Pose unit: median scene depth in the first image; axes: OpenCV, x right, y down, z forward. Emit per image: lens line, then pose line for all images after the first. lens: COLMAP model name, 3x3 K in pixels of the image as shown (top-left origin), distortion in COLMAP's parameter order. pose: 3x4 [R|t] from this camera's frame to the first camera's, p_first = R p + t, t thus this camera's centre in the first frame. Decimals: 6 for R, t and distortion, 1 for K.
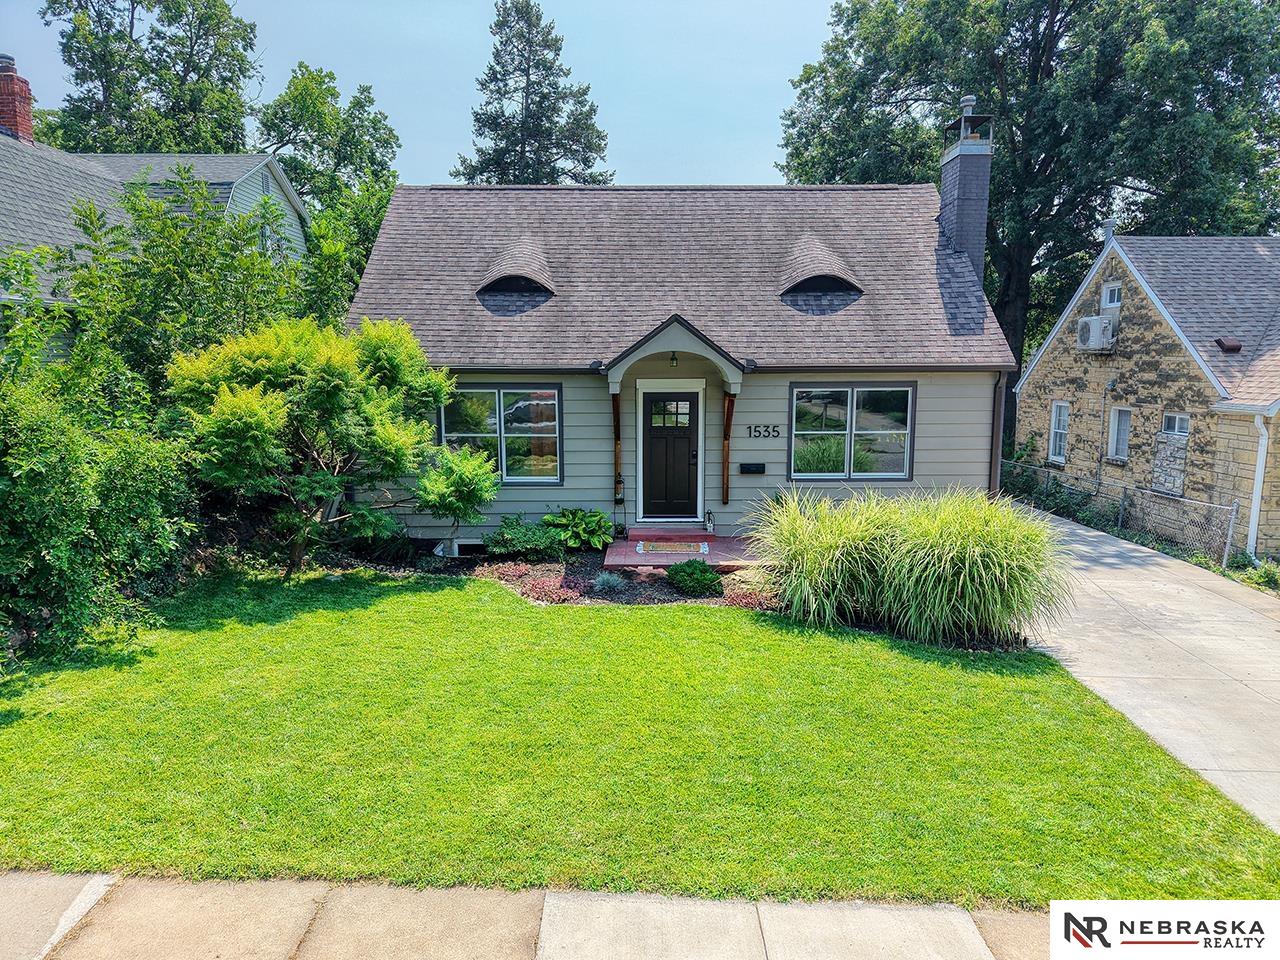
lens RADIAL K [[860.8, 0, 634.8], [0, 860.8, 483.6], [0, 0, 1]] dist [0.024702, -0.020496]
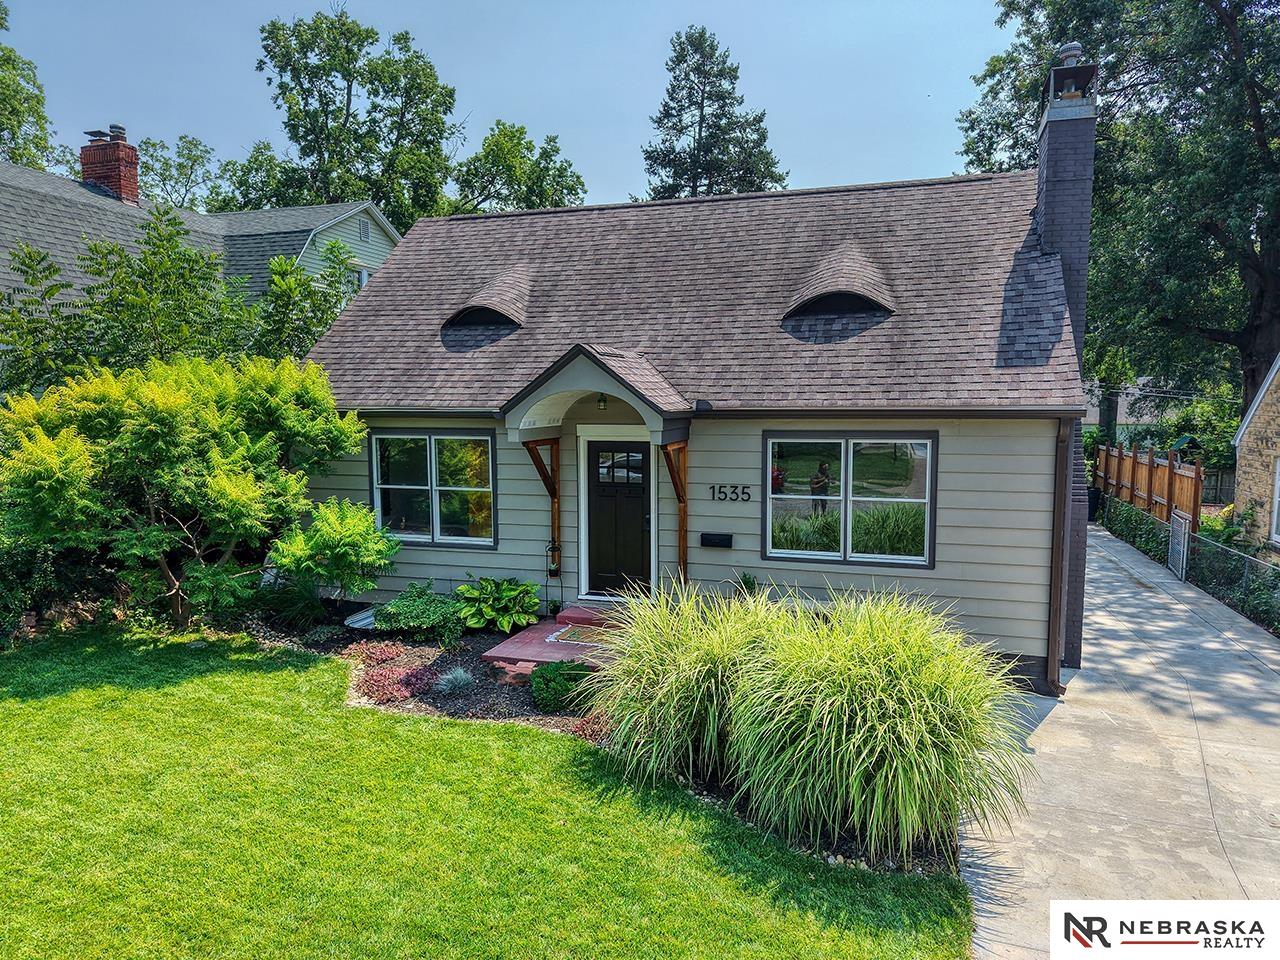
lens RADIAL K [[860.8, 0, 637.9], [0, 860.8, 479.2], [0, 0, 1]] dist [0.024702, -0.020496]
pose [[0.951269, 0.026400, -0.307229, 0.301820], [-0.042734, 0.998001, -0.046561, -0.032996], [0.305385, 0.057422, 0.950496, 0.233919]]
